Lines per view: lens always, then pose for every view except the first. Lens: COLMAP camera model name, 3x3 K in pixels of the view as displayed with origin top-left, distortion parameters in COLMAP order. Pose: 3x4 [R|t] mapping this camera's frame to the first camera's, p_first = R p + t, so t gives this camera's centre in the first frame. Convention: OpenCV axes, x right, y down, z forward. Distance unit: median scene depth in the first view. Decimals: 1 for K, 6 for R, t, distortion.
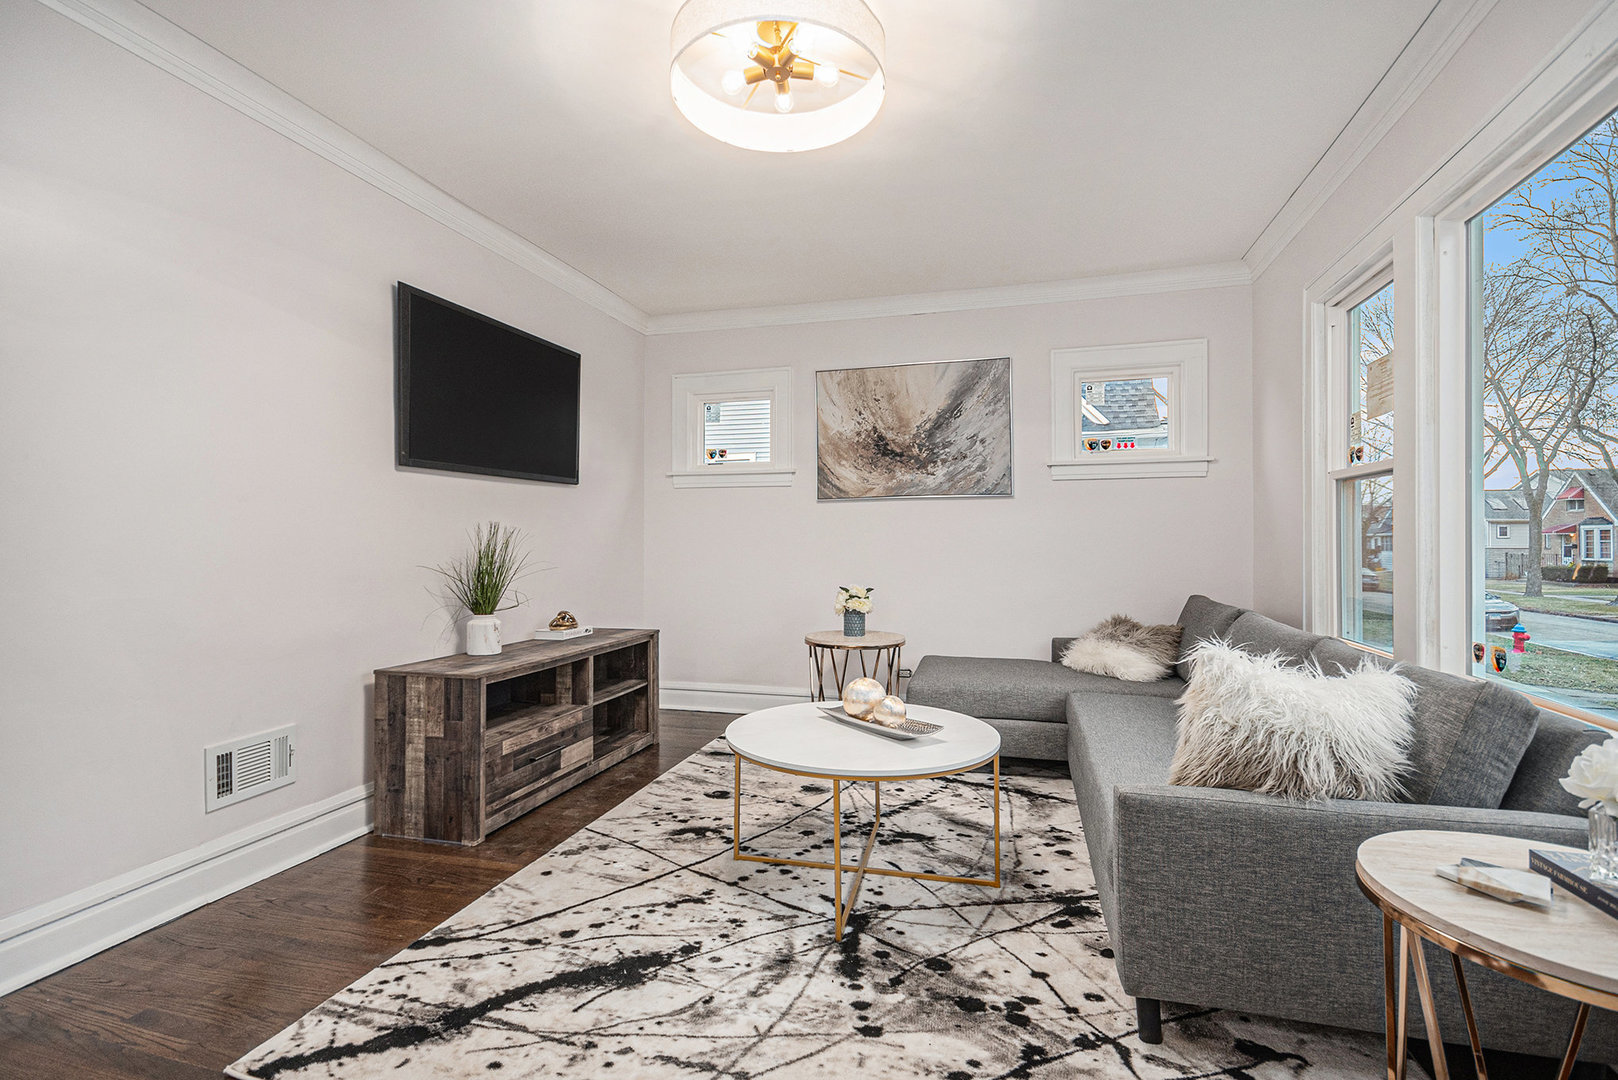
lens RADIAL K [[744.1, 0, 810.8], [0, 744.1, 548.1], [0, 0, 1]] dist [0.013000, -0.003215]
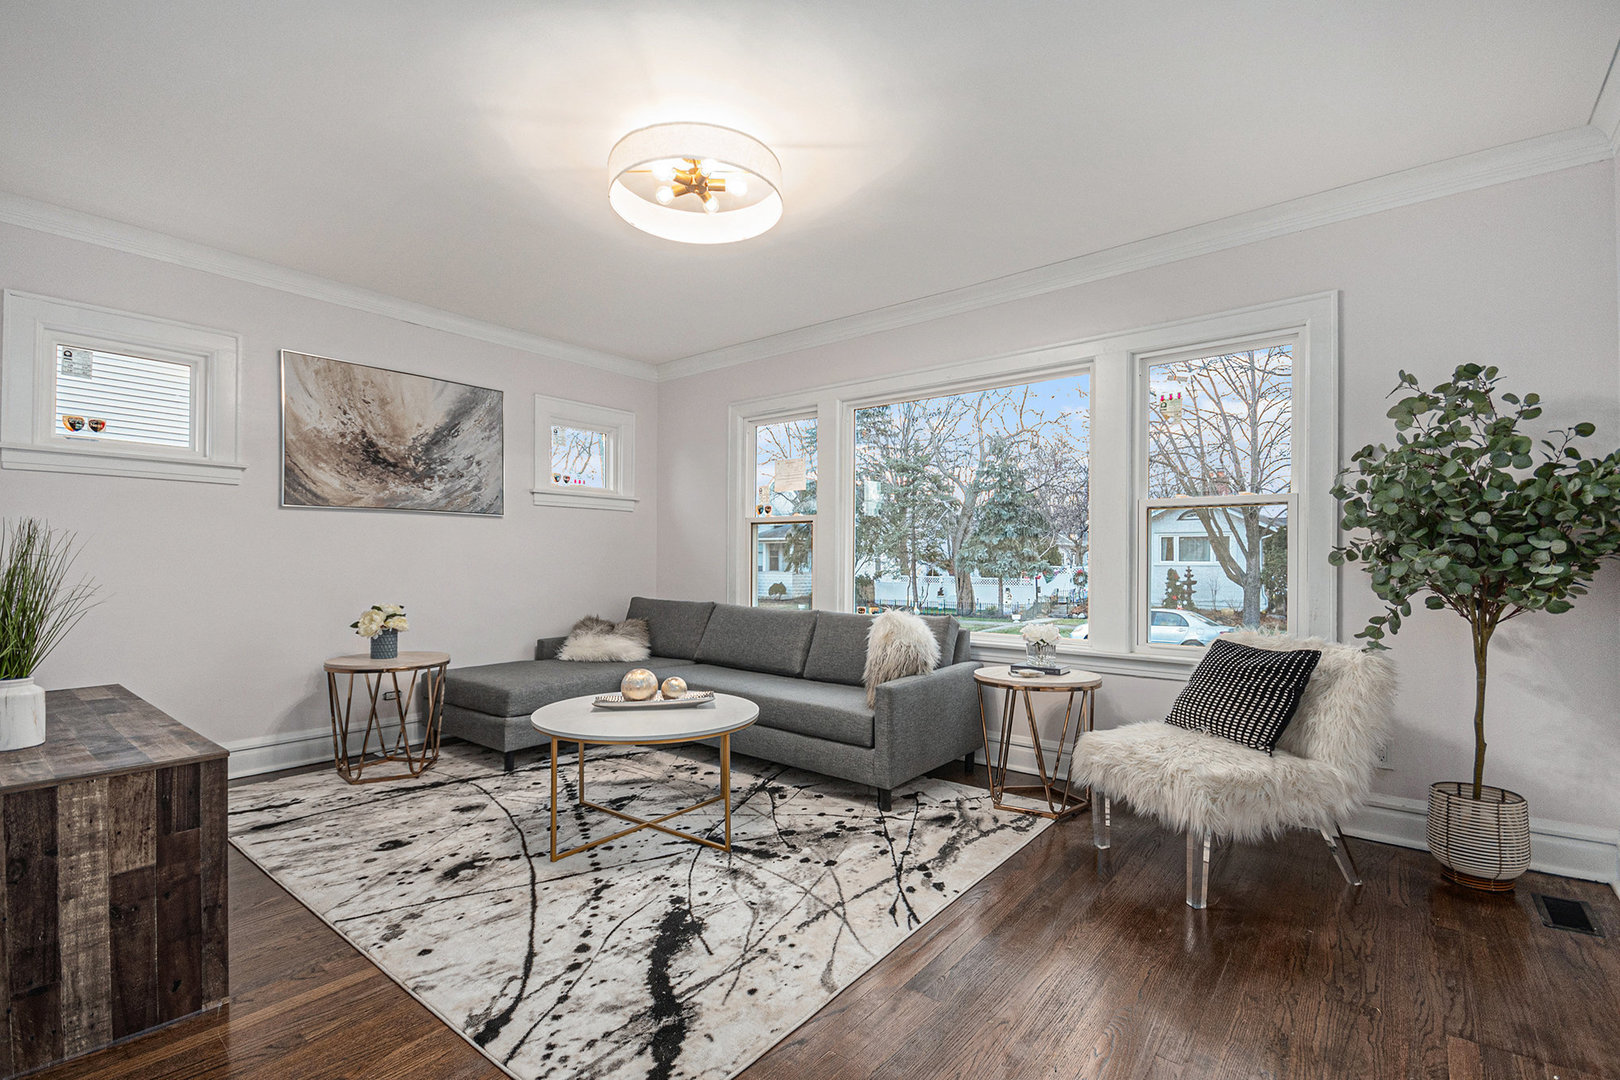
lens RADIAL K [[745.0, 0, 768.9], [0, 745.0, 547.8], [0, 0, 1]] dist [0.013000, -0.003215]
pose [[0.416080, 0.018289, 0.909144, -0.872028], [-0.000013, 0.999798, -0.020107, -0.000704], [-0.909328, 0.008354, 0.415996, 0.267906]]
